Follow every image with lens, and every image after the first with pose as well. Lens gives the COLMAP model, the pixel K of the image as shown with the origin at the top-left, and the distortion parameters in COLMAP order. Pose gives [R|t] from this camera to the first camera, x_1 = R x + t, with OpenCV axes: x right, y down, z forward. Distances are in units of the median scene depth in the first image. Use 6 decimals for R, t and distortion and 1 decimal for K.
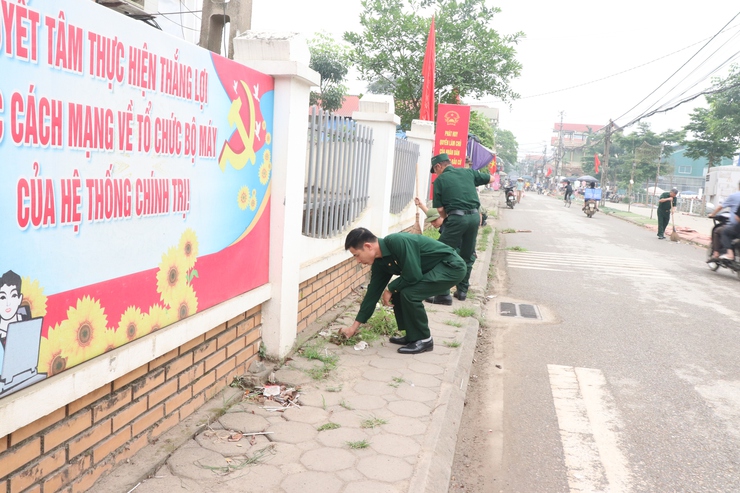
lens RADIAL K [[645.8, 0, 370.0], [0, 645.8, 246.5], [0, 0, 1]] dist [-0.185075, 0.201810]
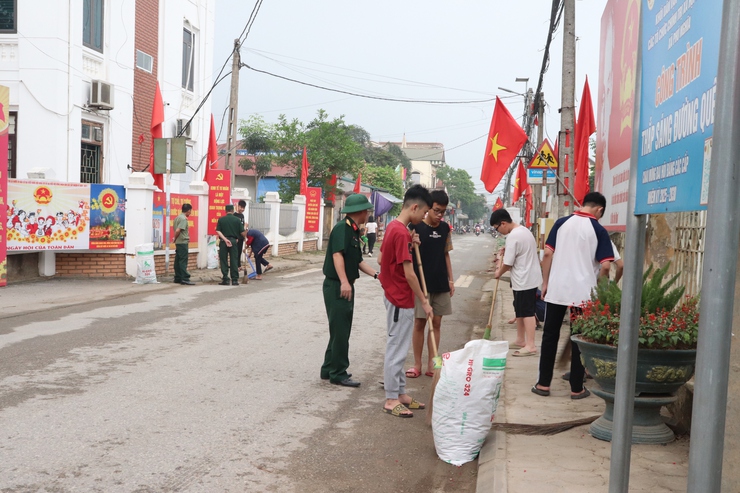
lens RADIAL K [[852.4, 0, 370.0], [0, 852.4, 246.5], [0, 0, 1]] dist [-0.151516, -0.000788]
pose [[0.998254, -0.031146, 0.050179, 0.120501], [0.035212, 0.995985, -0.082300, 0.159726], [-0.047415, 0.083923, 0.995344, -1.337707]]
